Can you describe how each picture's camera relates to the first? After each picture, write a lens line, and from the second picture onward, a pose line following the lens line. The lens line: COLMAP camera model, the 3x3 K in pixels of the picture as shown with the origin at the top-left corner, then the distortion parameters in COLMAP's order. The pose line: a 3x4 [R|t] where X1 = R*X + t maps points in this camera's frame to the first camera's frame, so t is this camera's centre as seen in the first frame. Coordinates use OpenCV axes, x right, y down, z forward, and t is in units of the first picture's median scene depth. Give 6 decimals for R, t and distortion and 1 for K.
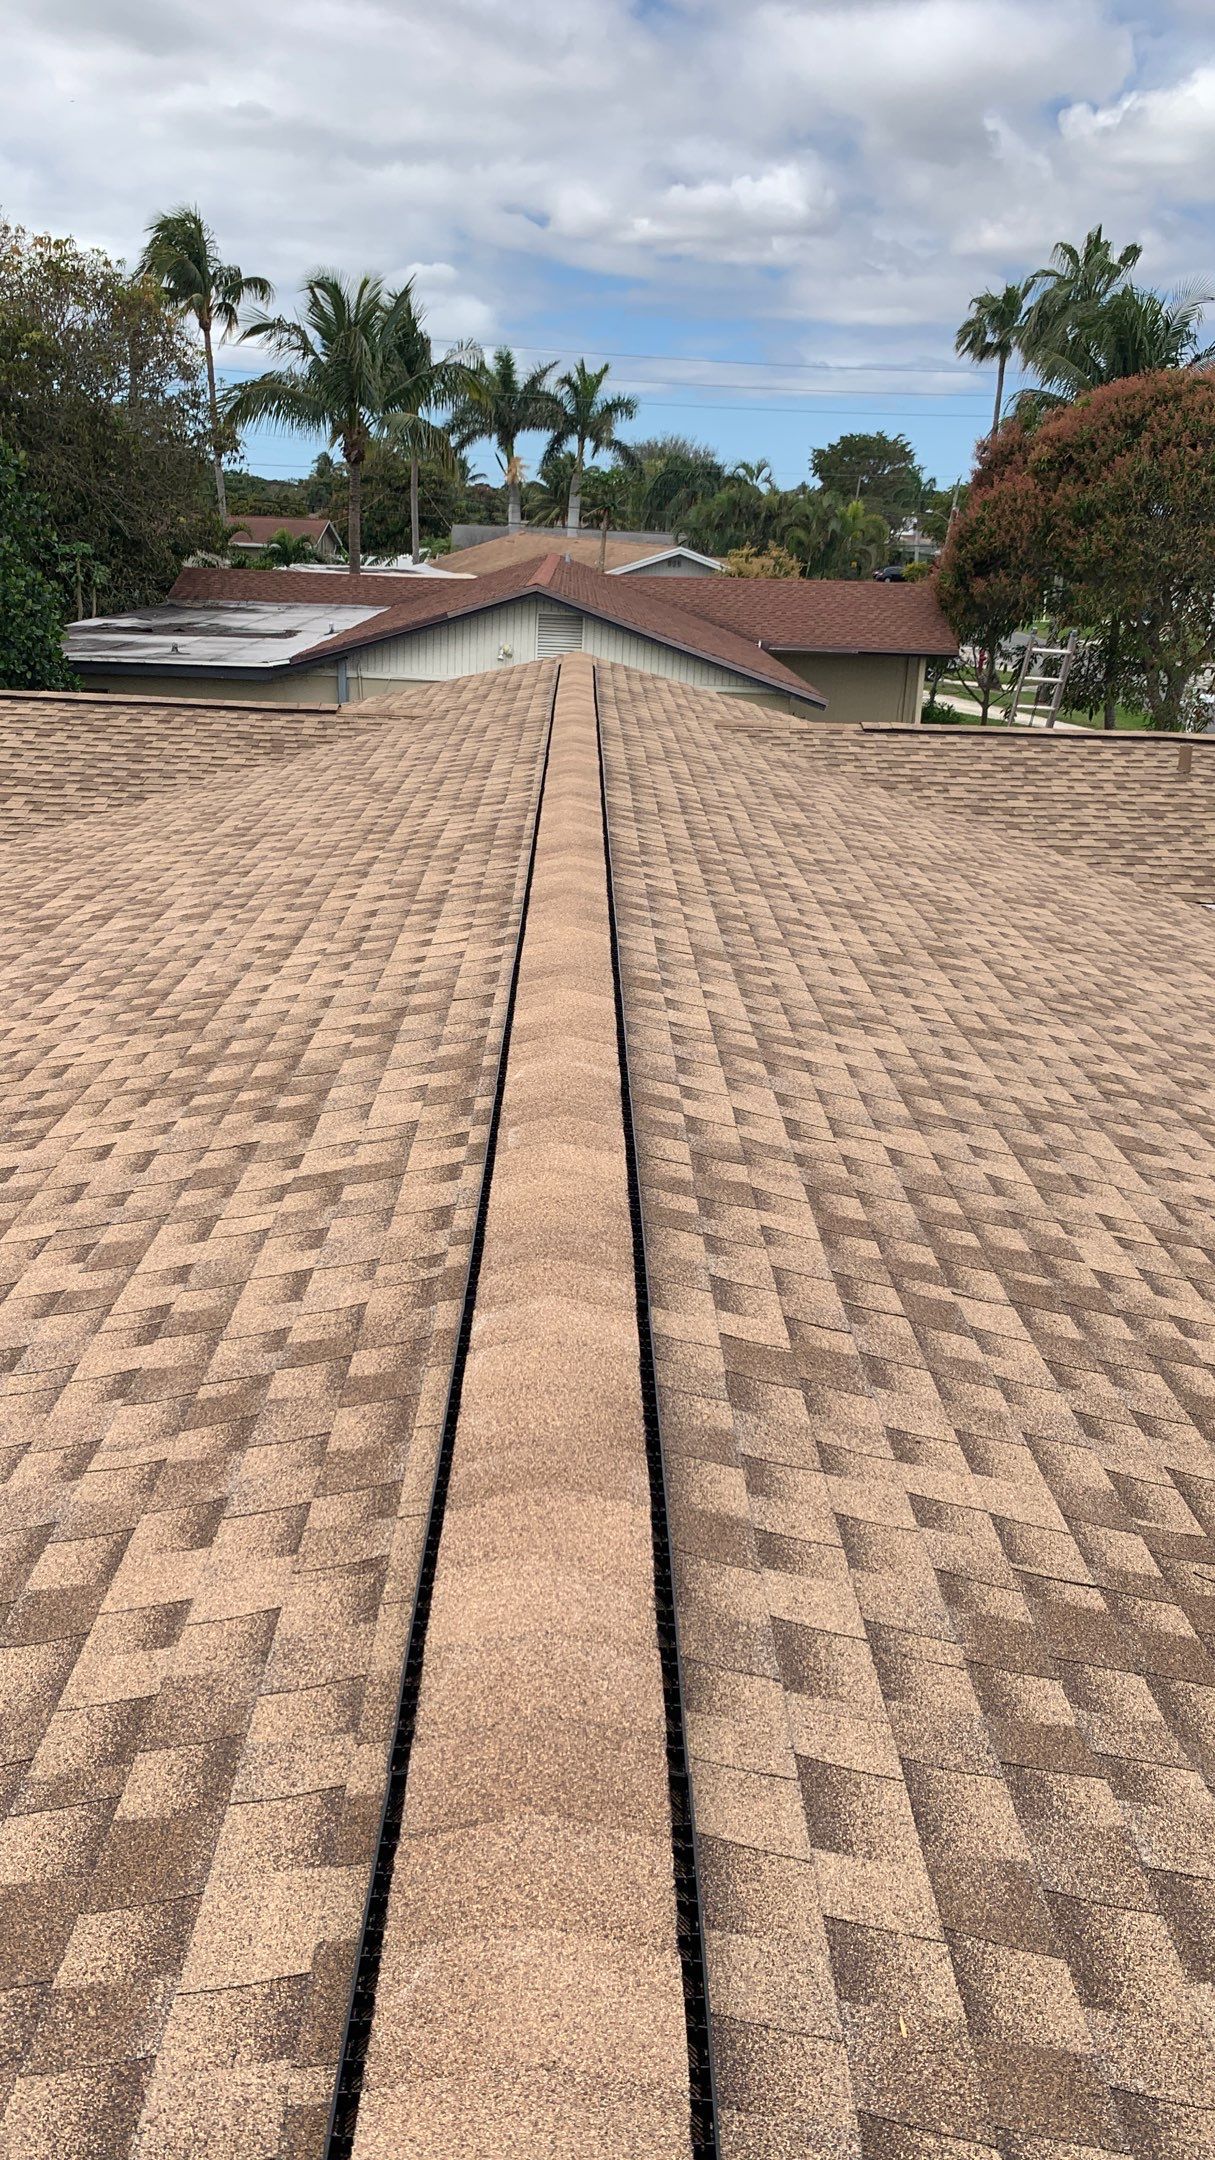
lens RADIAL K [[1645.7, 0, 579.4], [0, 1645.7, 1058.1], [0, 0, 1]] dist [0.028279, -0.031214]
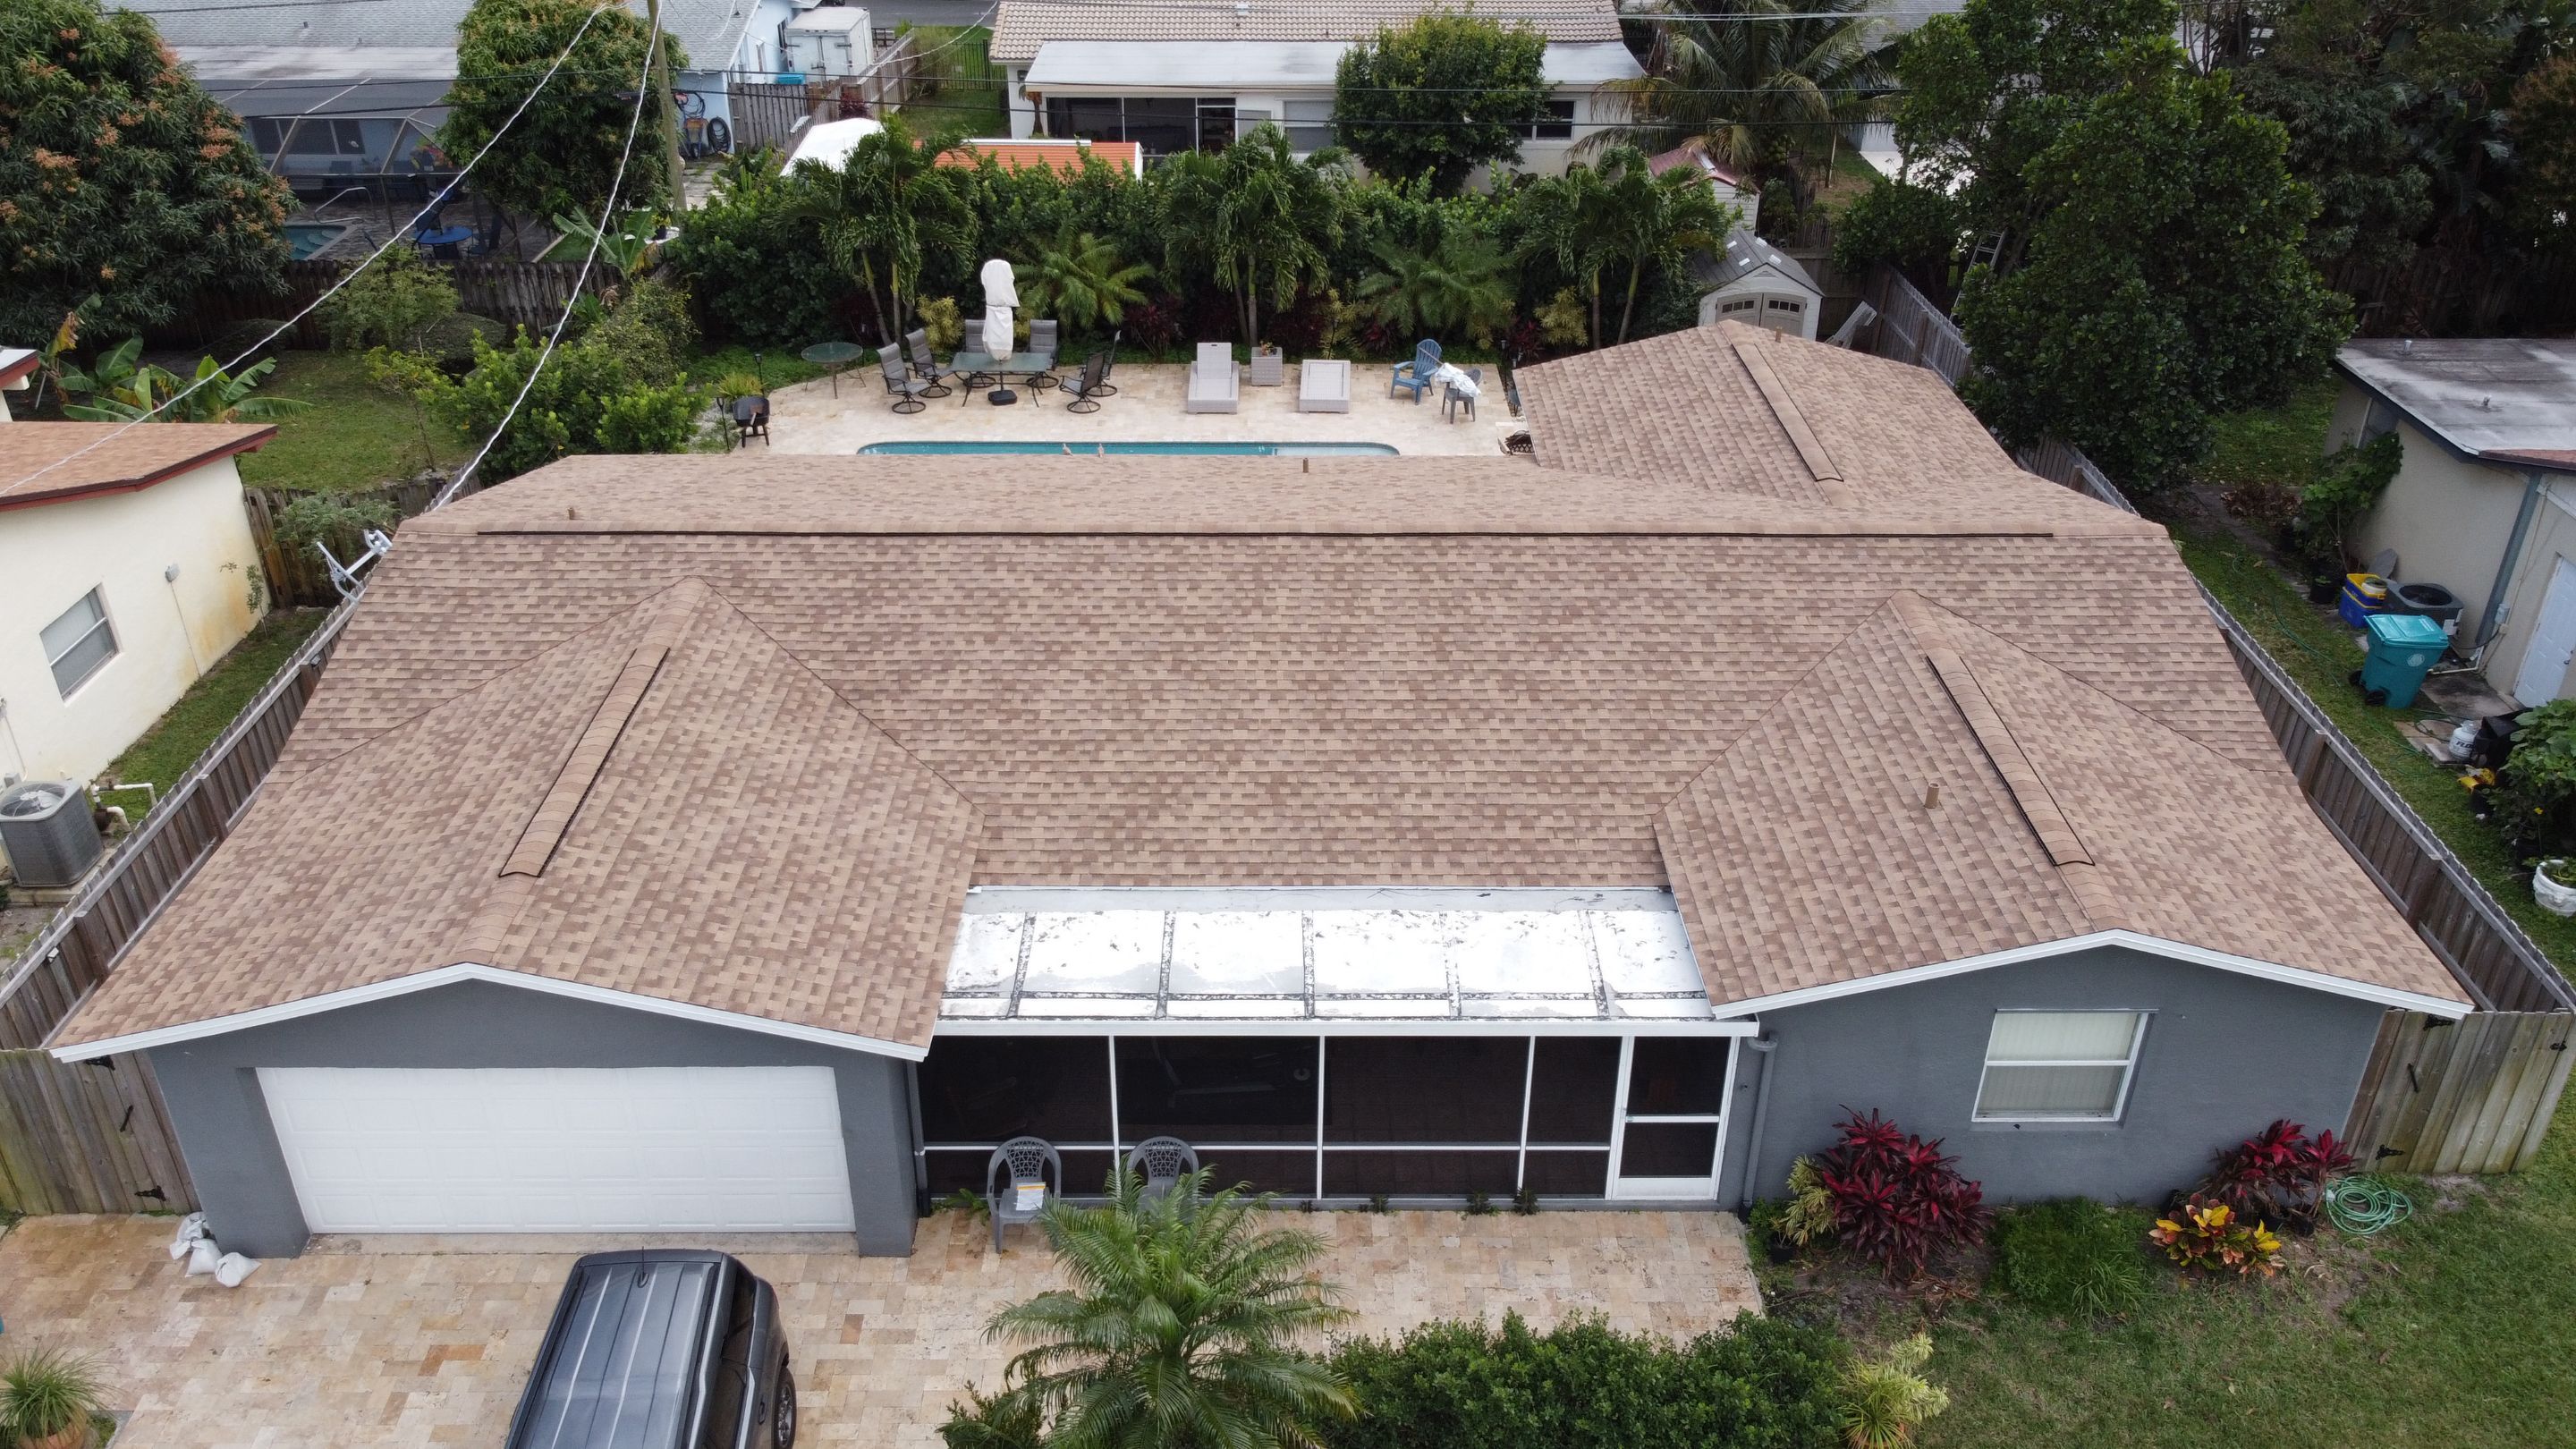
lens RADIAL K [[1948.8, 0, 1286.0], [0, 1948.8, 717.2], [0, 0, 1]] dist [0.006812, -0.018116]
pose [[0.009801, 0.461697, -0.886983, 1.187134], [-0.317038, 0.842697, 0.435142, -0.519249], [0.948362, 0.276942, 0.154635, 0.310292]]
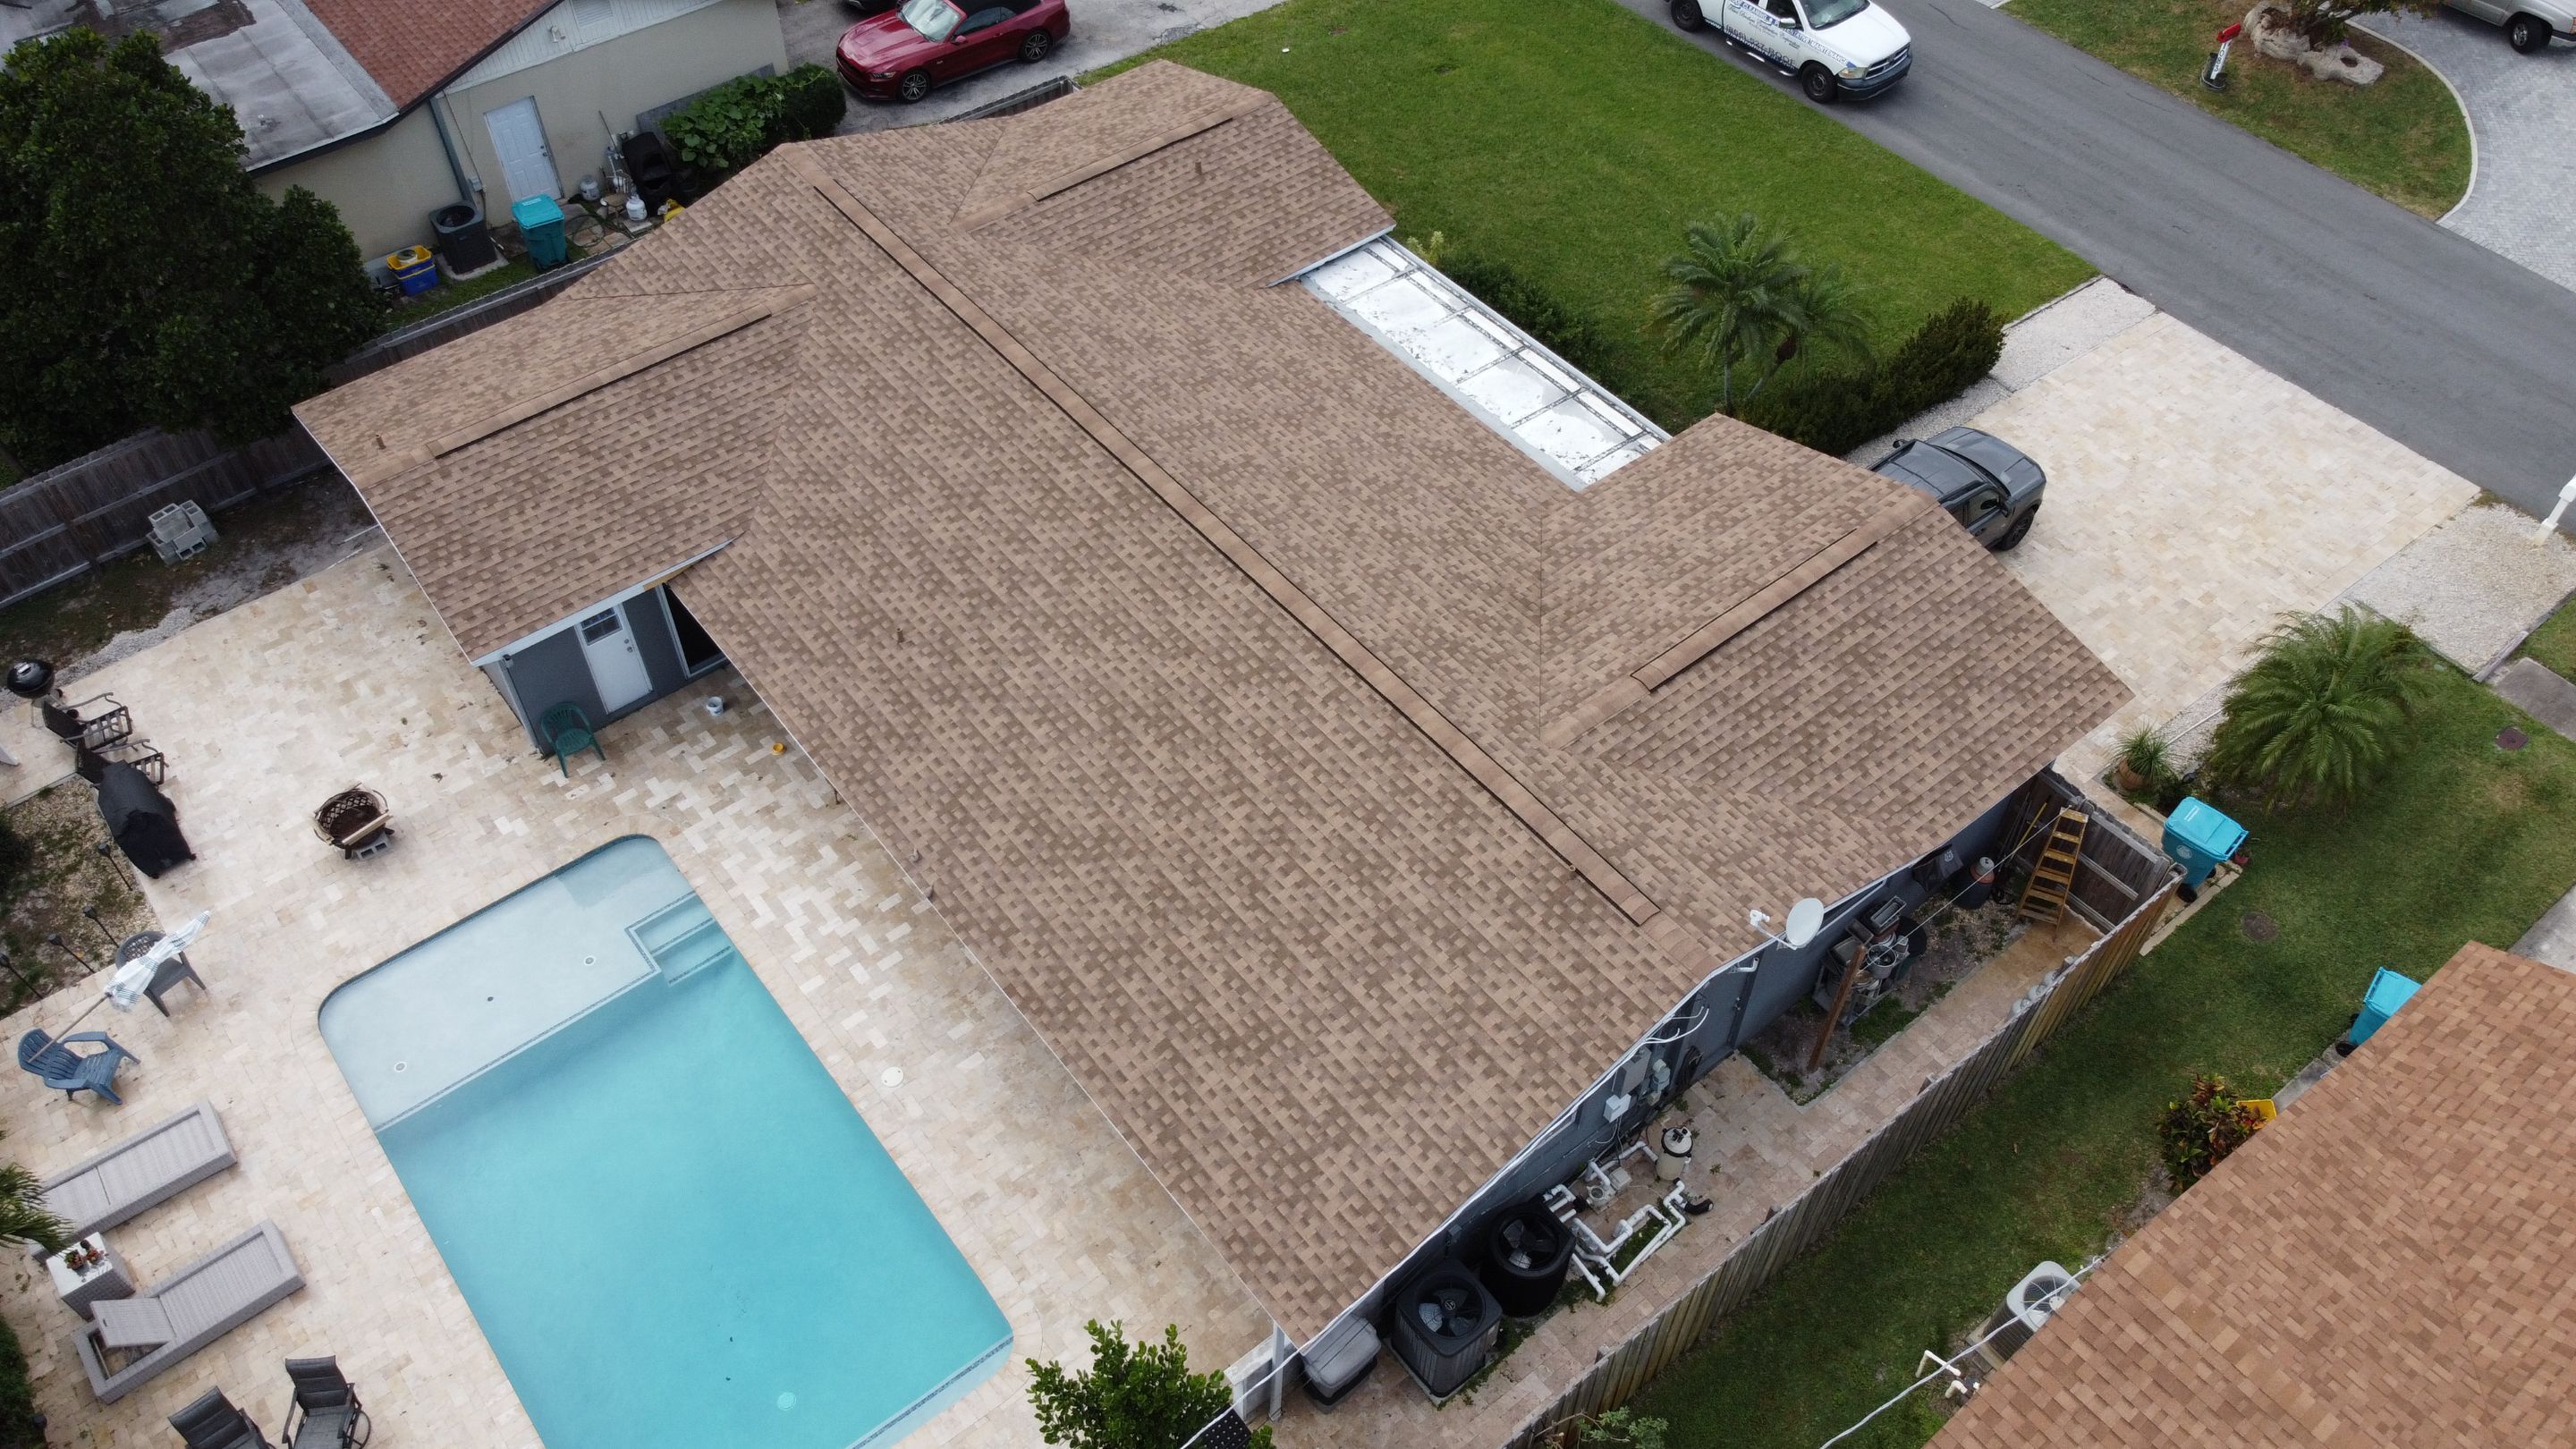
lens RADIAL K [[1948.8, 0, 1286.4], [0, 1948.8, 706.8], [0, 0, 1]] dist [0.006812, -0.018116]
pose [[0.778942, -0.490969, 0.390126, -0.584756], [0.224116, 0.798983, 0.558030, -0.729884], [-0.585680, -0.347240, 0.732396, -0.729410]]
